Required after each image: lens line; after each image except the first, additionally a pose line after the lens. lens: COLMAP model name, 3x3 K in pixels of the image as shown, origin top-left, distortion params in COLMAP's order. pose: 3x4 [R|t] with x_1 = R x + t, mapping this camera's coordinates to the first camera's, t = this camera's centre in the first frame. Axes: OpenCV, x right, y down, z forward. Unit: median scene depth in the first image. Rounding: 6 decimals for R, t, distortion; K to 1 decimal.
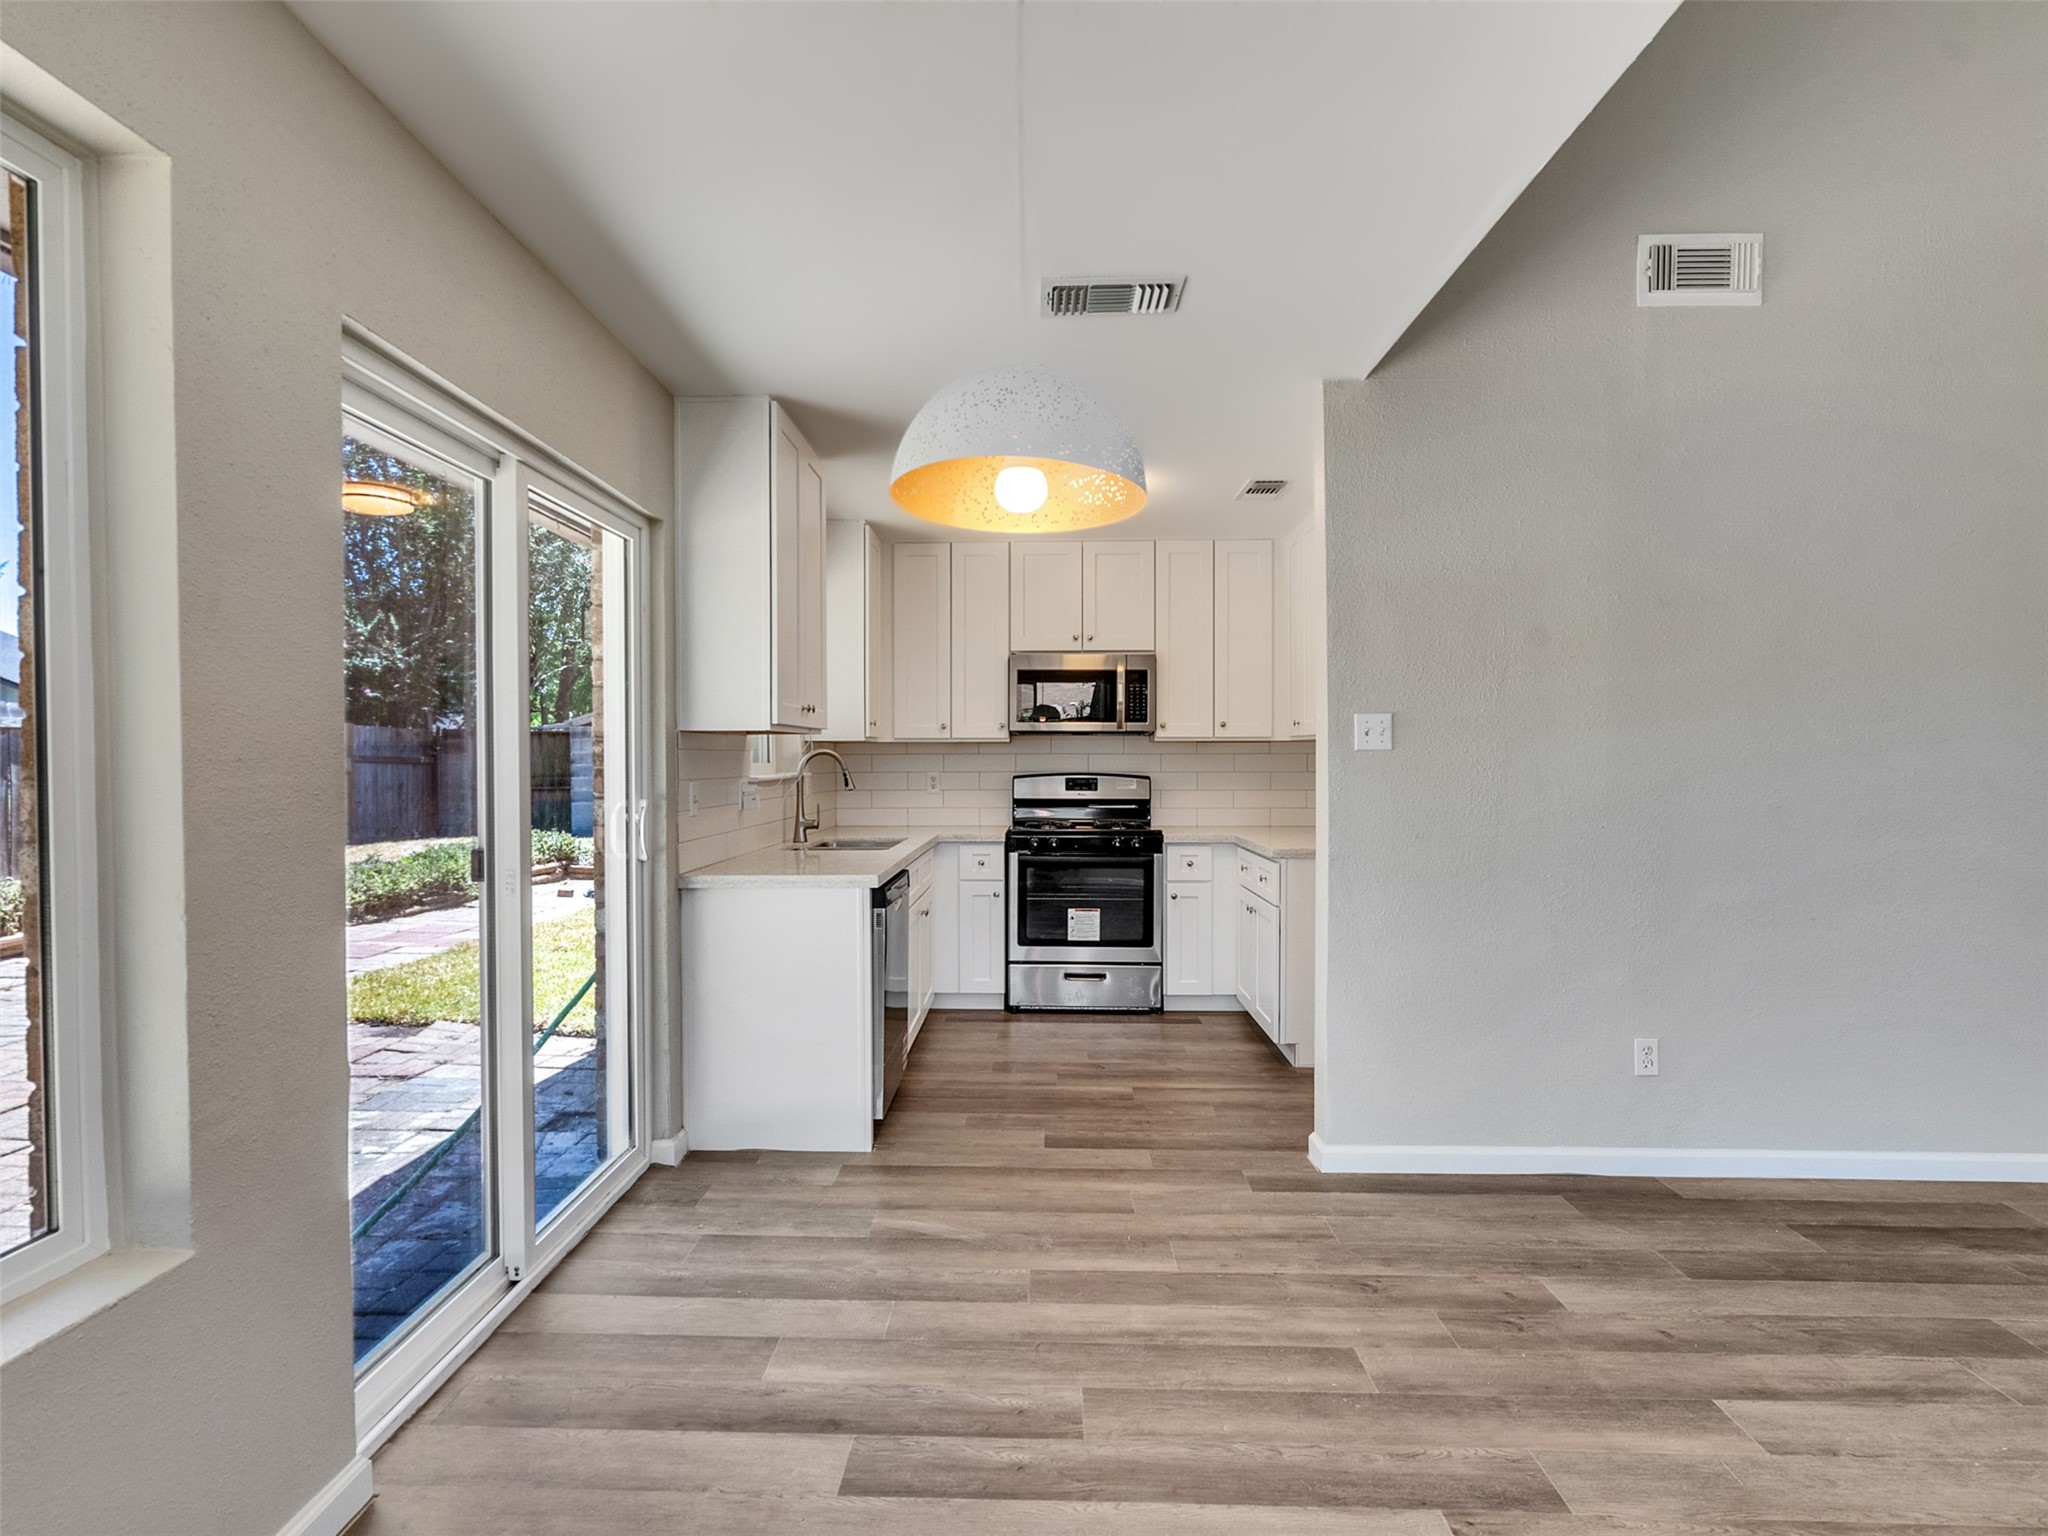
lens RADIAL K [[1046.9, 0, 1008.6], [0, 1046.9, 768.6], [0, 0, 1]] dist [-0.009099, 0.005791]
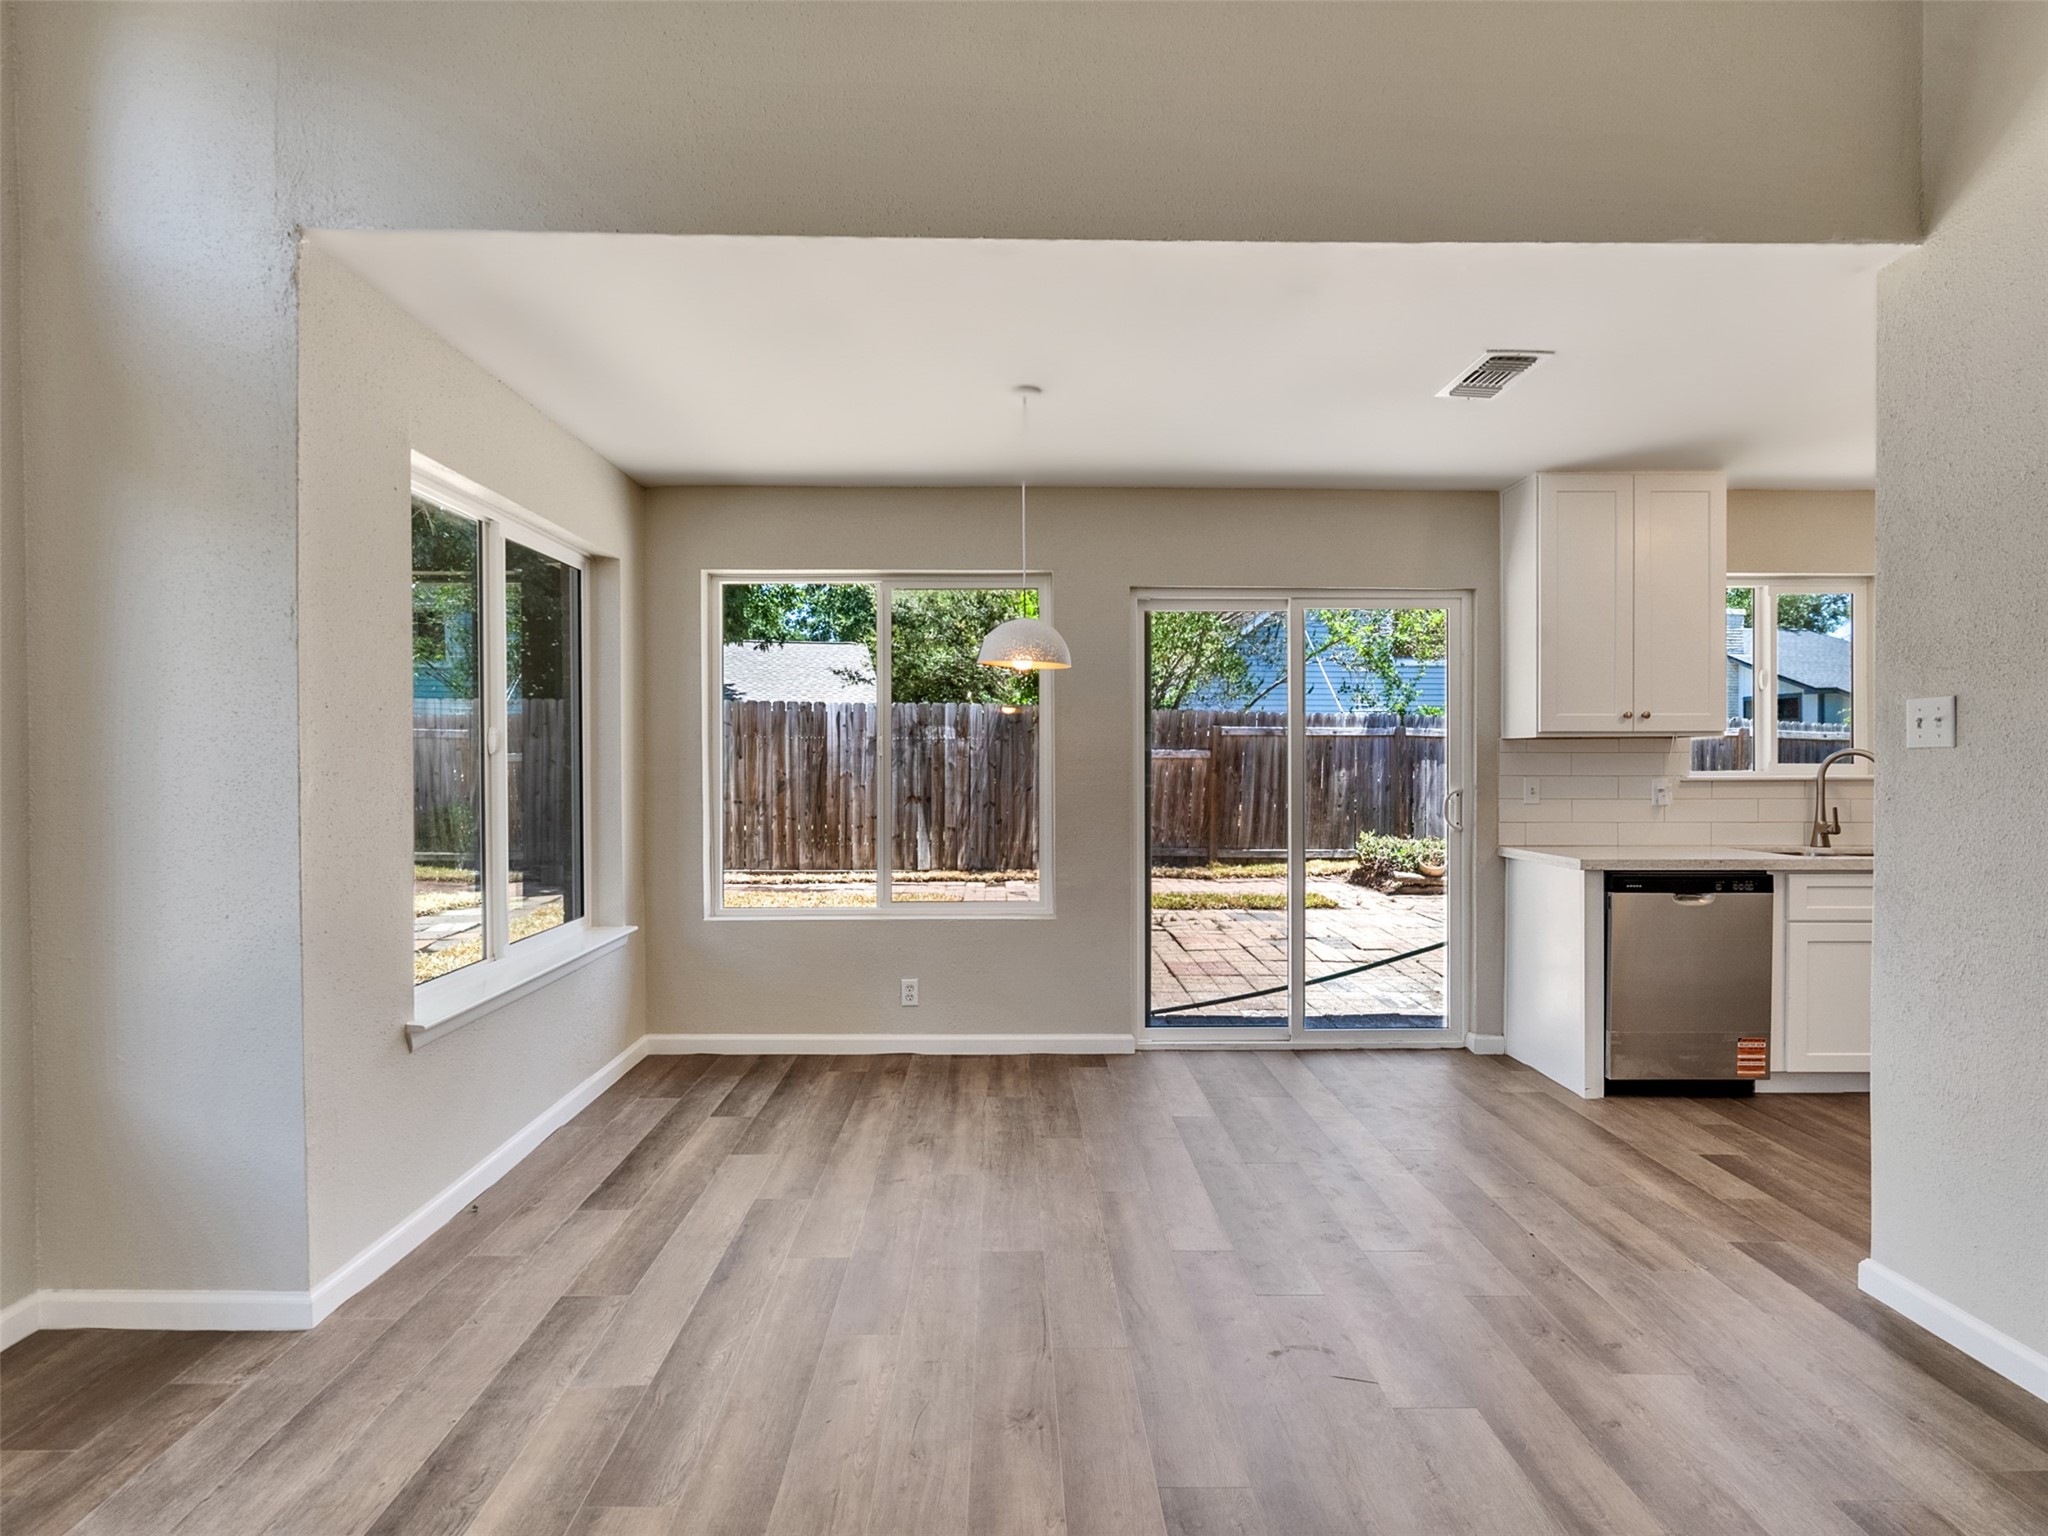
lens RADIAL K [[1046.9, 0, 1008.6], [0, 1046.9, 768.6], [0, 0, 1]] dist [-0.009099, 0.005791]
pose [[0.040883, 0.008682, -0.999126, 1.002812], [-0.008746, 0.999927, 0.008331, -0.003487], [0.999126, 0.008398, 0.040956, 0.312858]]
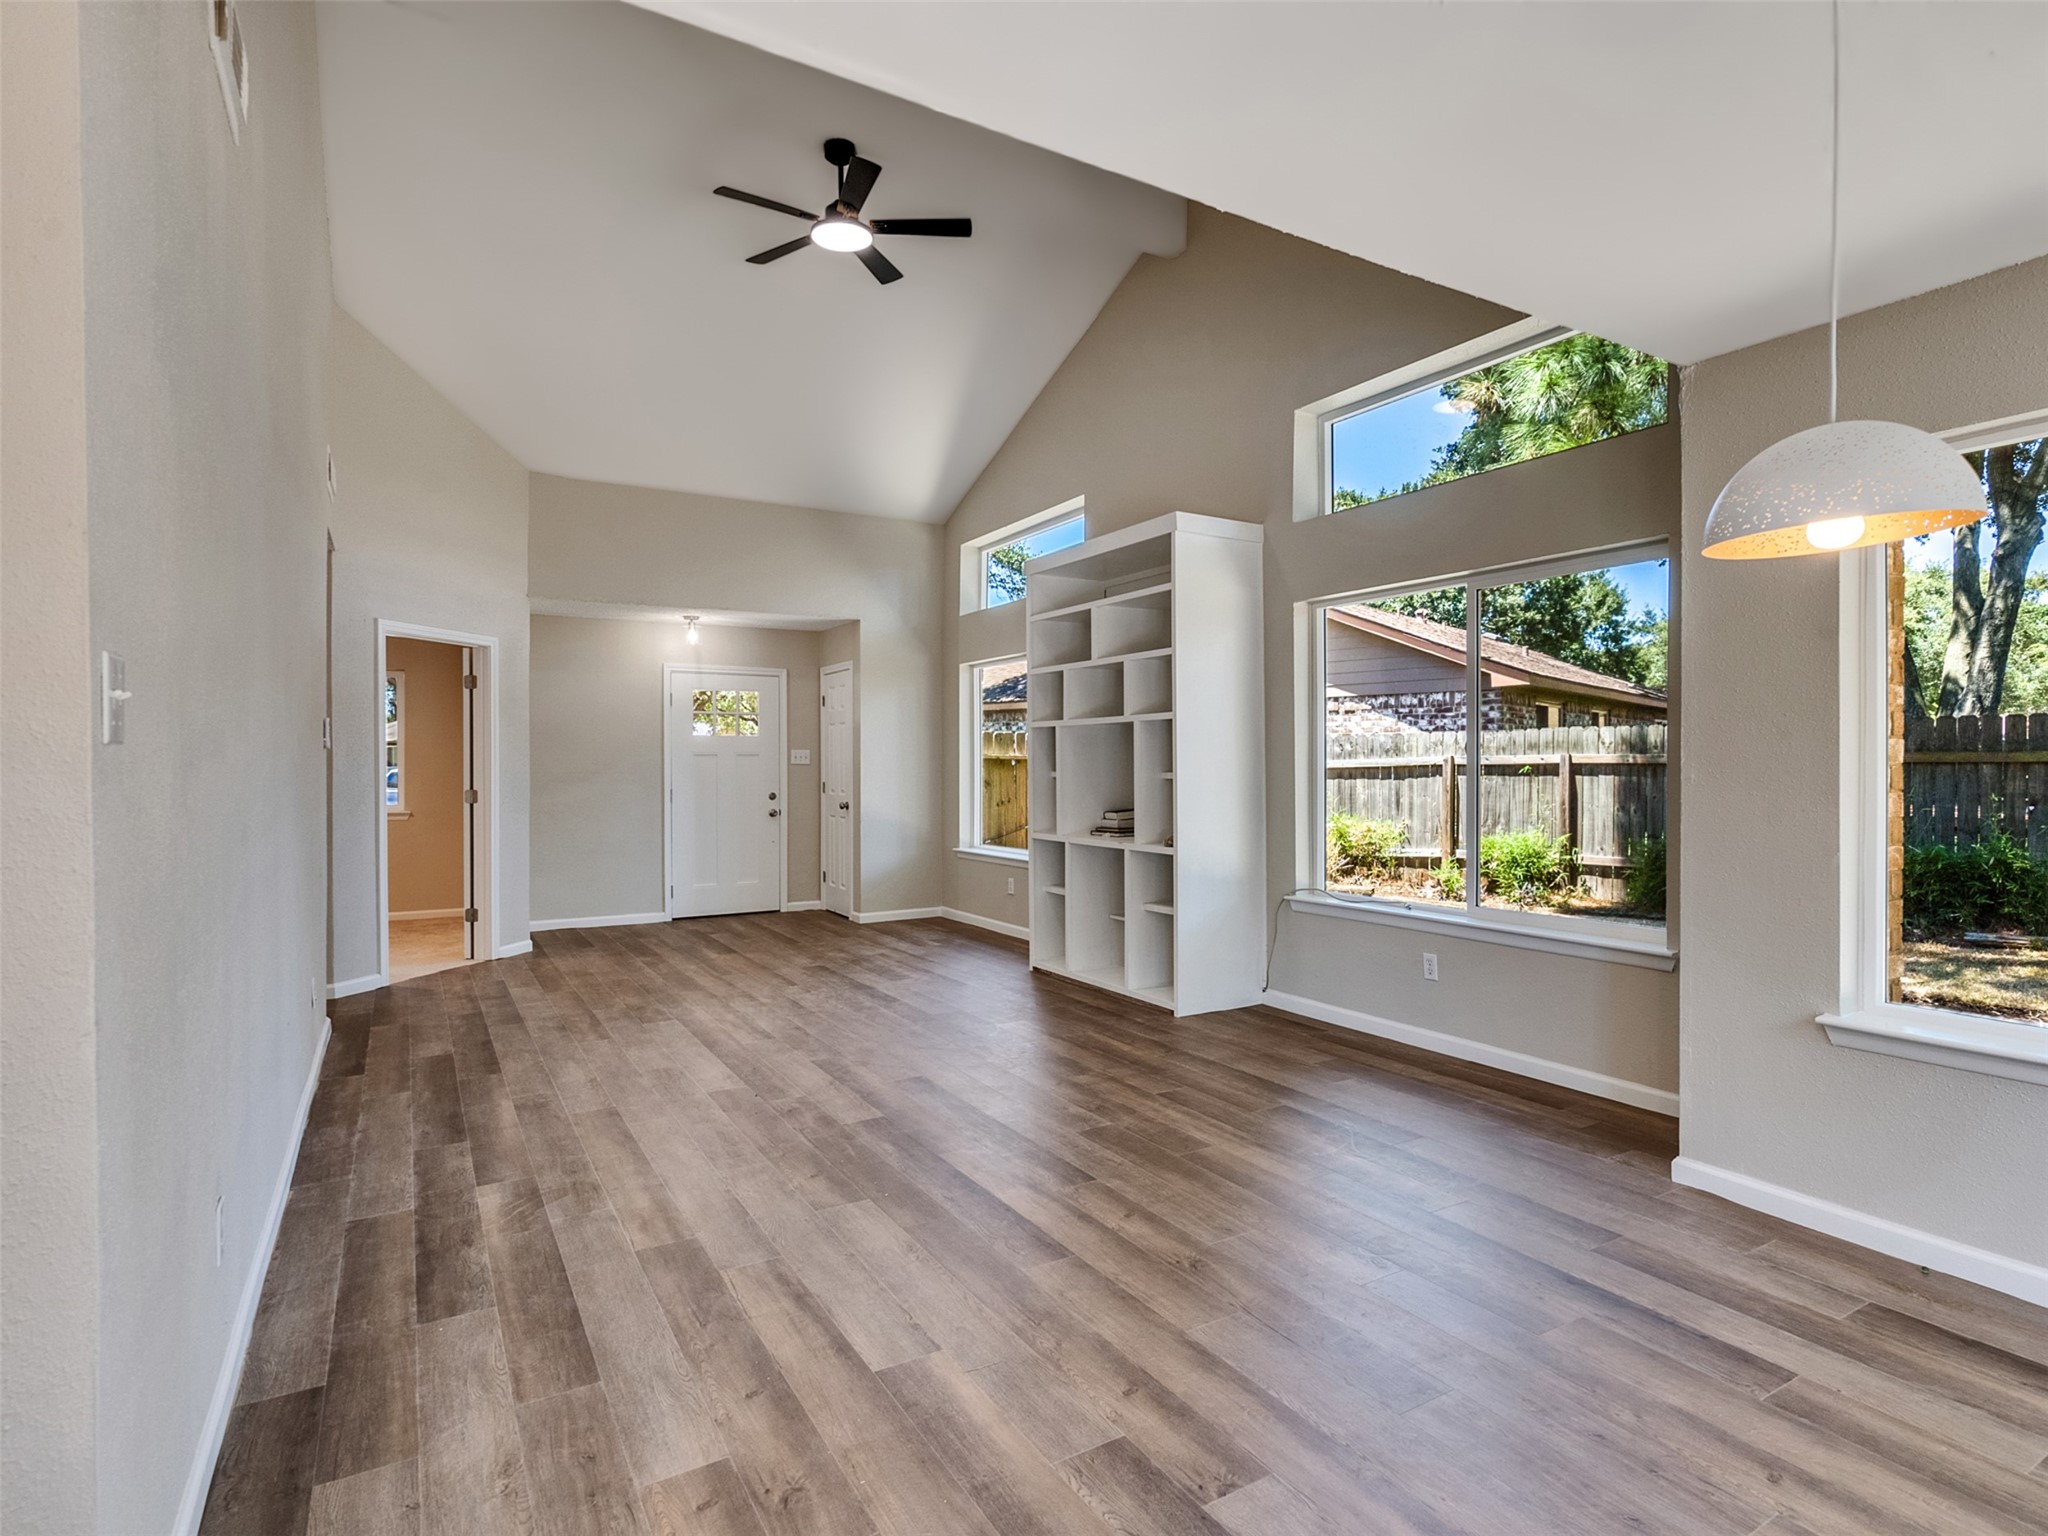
lens RADIAL K [[1046.9, 0, 1008.6], [0, 1046.9, 768.6], [0, 0, 1]] dist [-0.009099, 0.005791]
pose [[-0.532455, -0.002261, 0.846455, -0.176888], [0.010780, 0.999897, 0.009452, -0.007275], [-0.846390, 0.014157, -0.532376, 0.878755]]
